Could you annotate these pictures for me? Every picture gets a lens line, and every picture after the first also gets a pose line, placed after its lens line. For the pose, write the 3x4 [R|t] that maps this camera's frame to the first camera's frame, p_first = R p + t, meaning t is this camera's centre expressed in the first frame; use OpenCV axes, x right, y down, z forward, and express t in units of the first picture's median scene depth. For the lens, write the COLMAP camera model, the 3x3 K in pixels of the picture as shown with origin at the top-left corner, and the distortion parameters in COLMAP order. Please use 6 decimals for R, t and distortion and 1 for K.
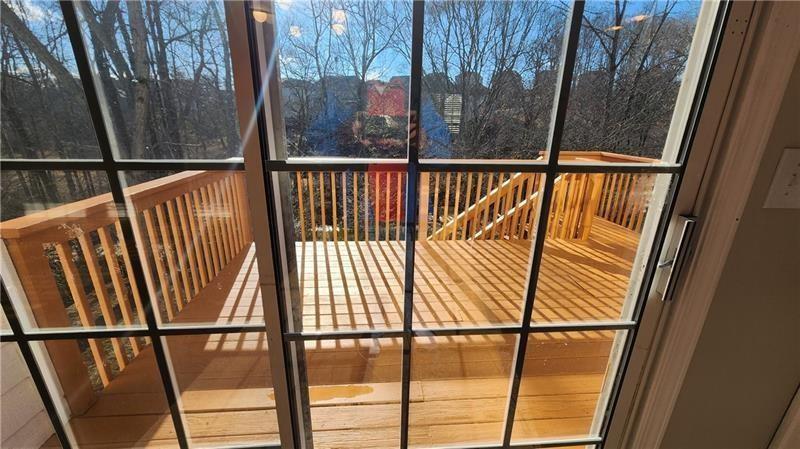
lens RADIAL K [[331.6, 0, 393.4], [0, 331.6, 231.4], [0, 0, 1]] dist [-0.008584, 0.000336]
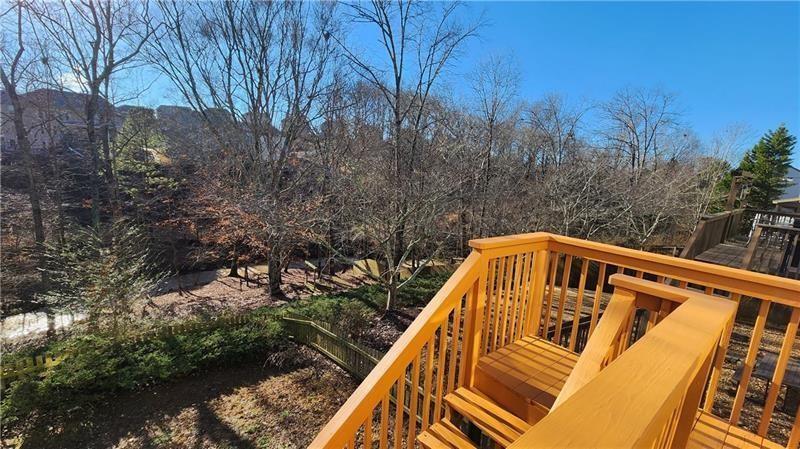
lens RADIAL K [[316.4, 0, 400.0], [0, 316.4, 224.5], [0, 0, 1]] dist [-0.000377, 0.000045]
pose [[0.814499, -0.062777, 0.576758, 0.027287], [0.136091, 0.987065, -0.084751, -0.052126], [-0.563977, 0.147521, 0.812507, 0.152468]]
